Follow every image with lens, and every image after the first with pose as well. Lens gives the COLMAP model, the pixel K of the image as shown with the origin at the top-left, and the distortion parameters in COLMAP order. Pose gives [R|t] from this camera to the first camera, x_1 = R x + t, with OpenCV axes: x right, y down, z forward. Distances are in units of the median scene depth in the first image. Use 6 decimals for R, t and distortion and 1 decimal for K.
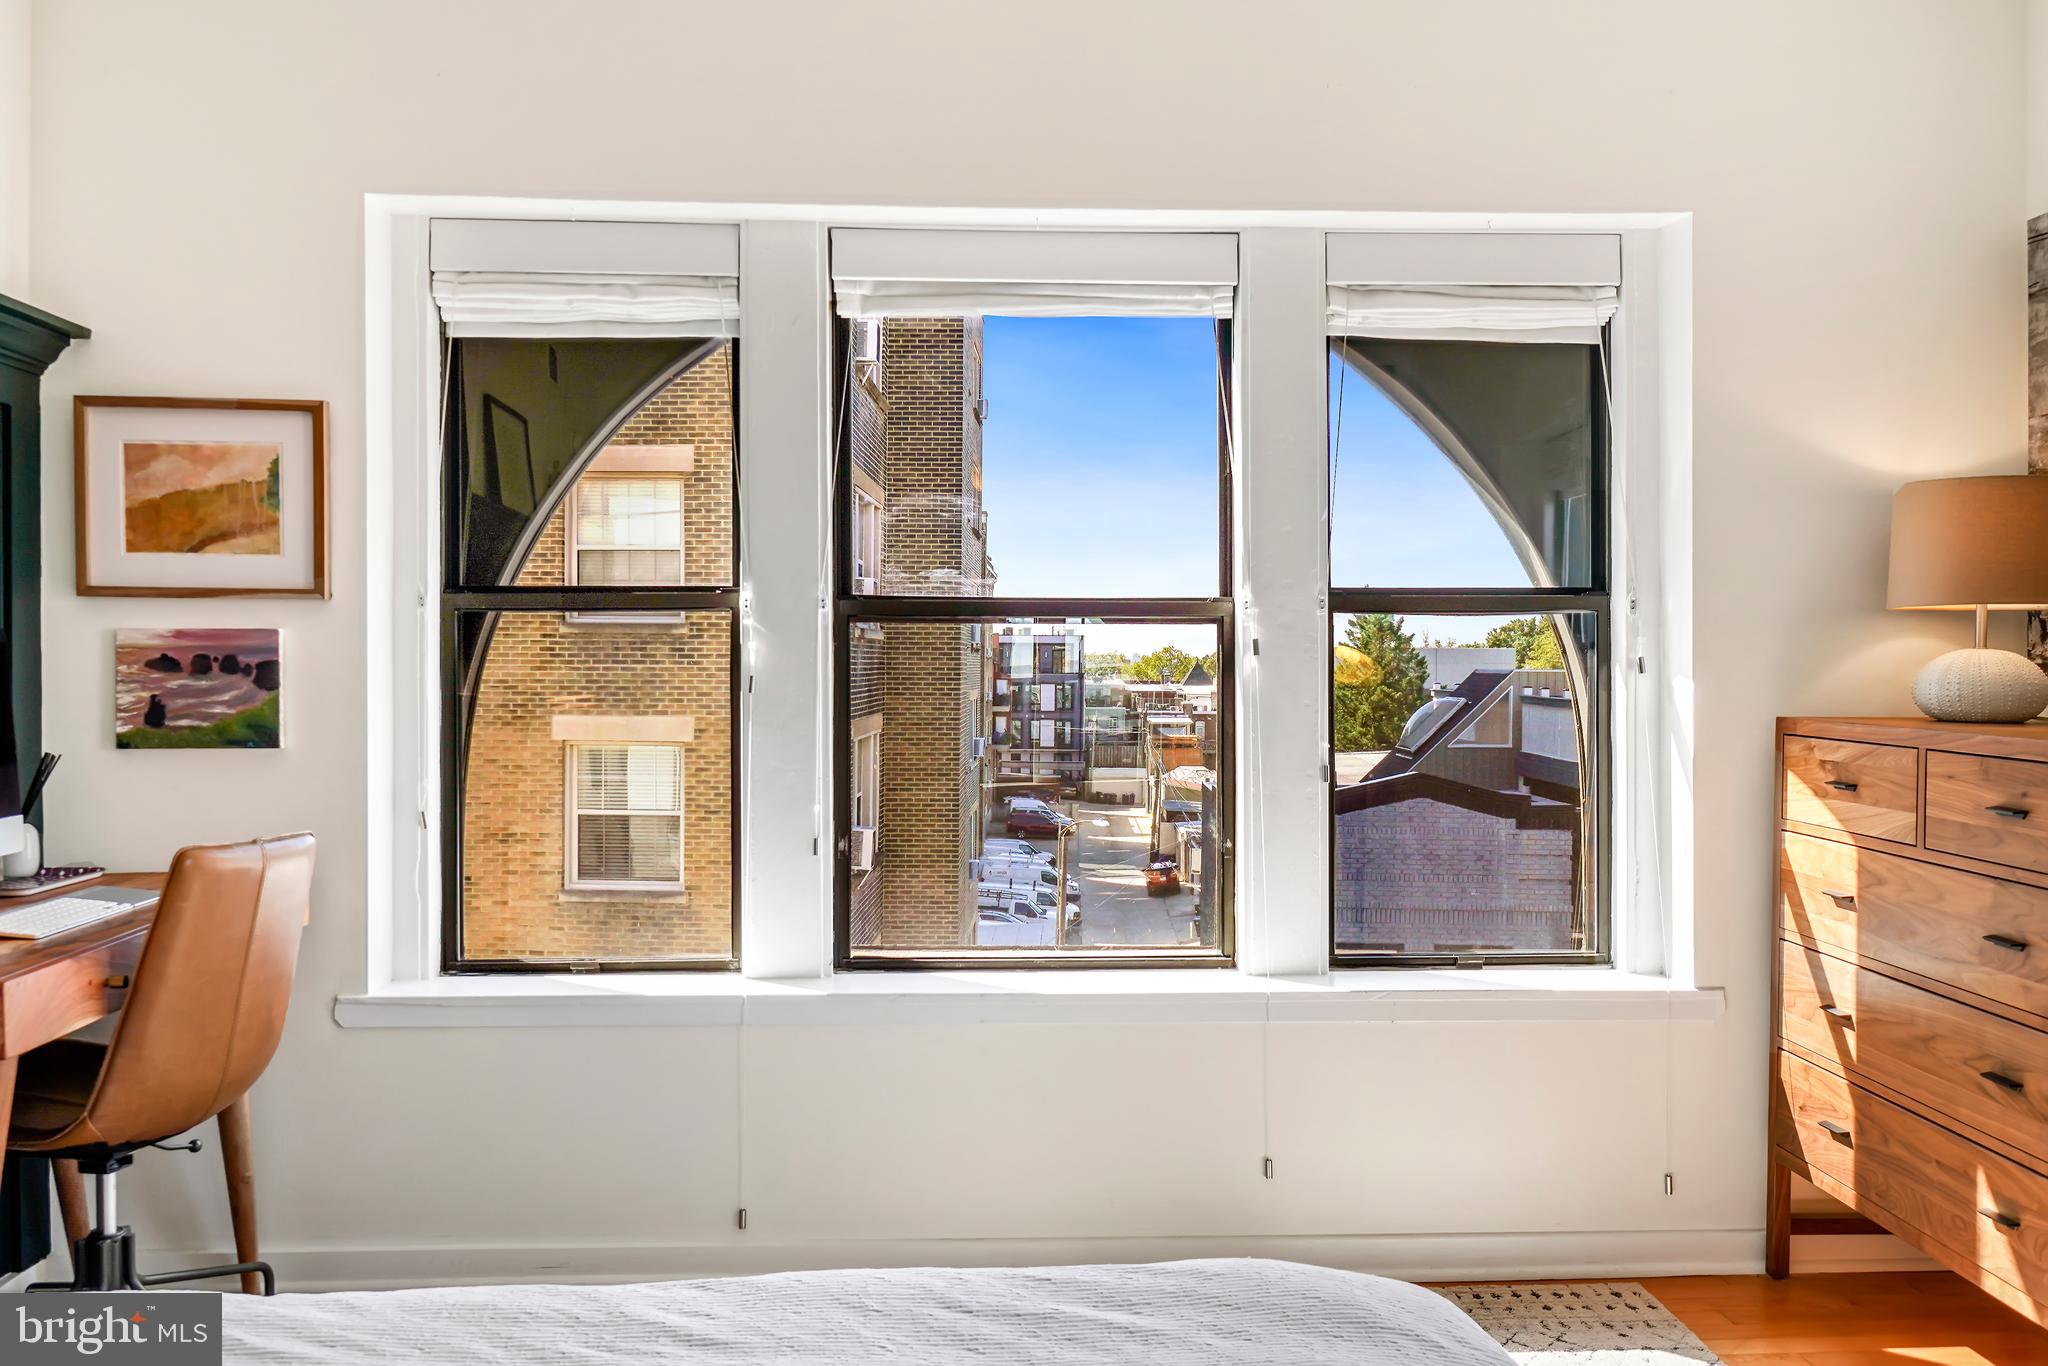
lens RADIAL K [[1579.6, 0, 1023.3], [0, 1579.6, 688.4], [0, 0, 1]] dist [-0.012298, -0.000843]
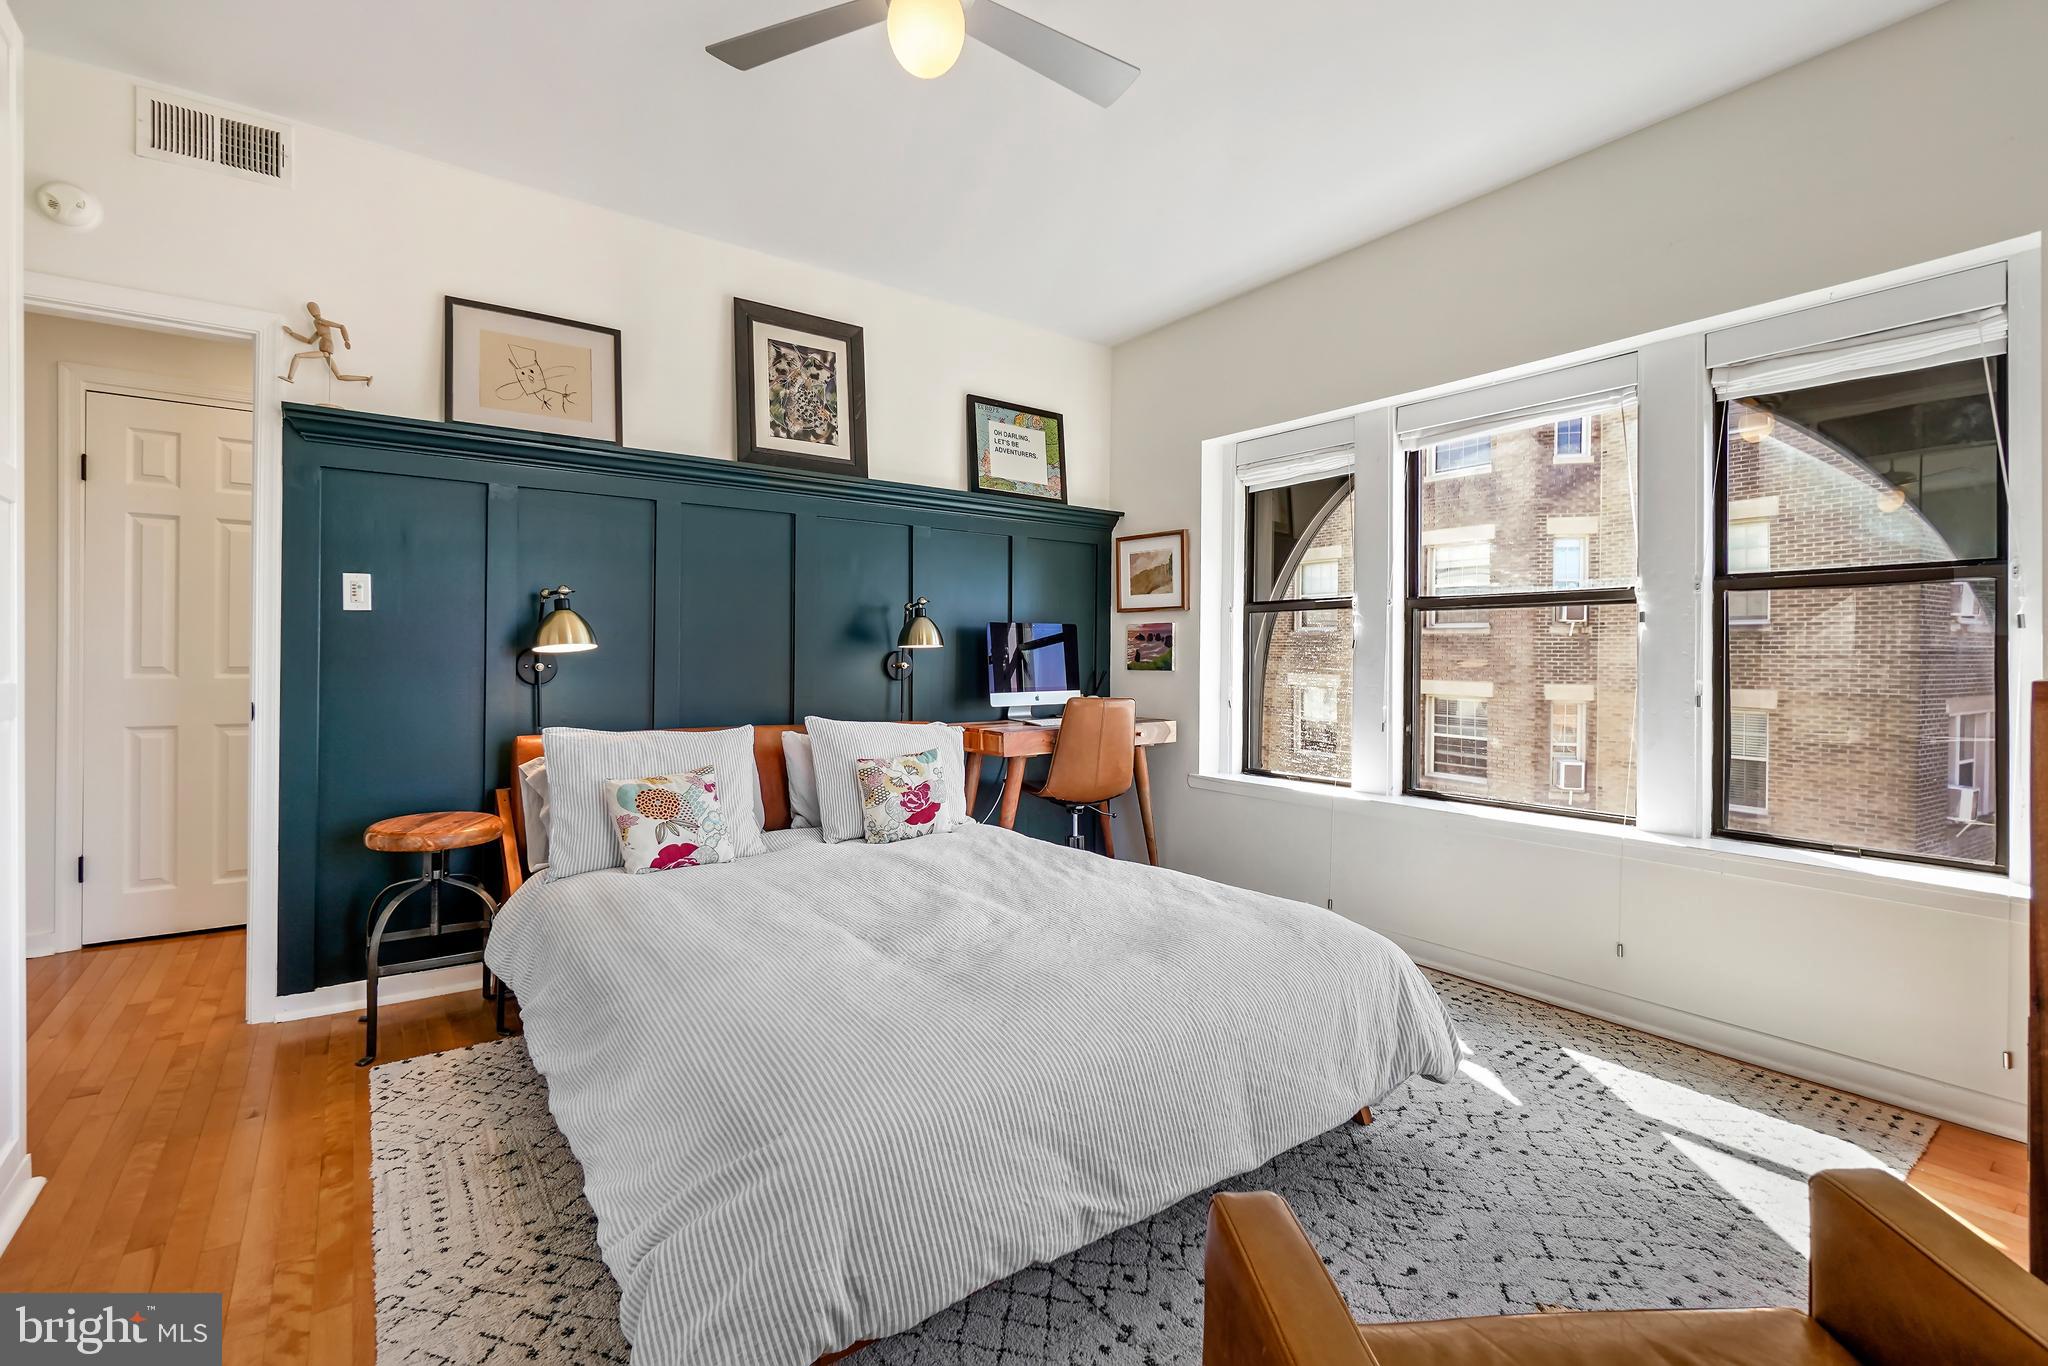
lens RADIAL K [[907.9, 0, 1022.7], [0, 907.9, 662.9], [0, 0, 1]] dist [-0.000463, -0.000011]
pose [[0.559366, 0.007441, -0.828887, 0.583203], [-0.015079, 0.999886, -0.001199, 0.030747], [0.828784, 0.013170, 0.559414, 0.004266]]
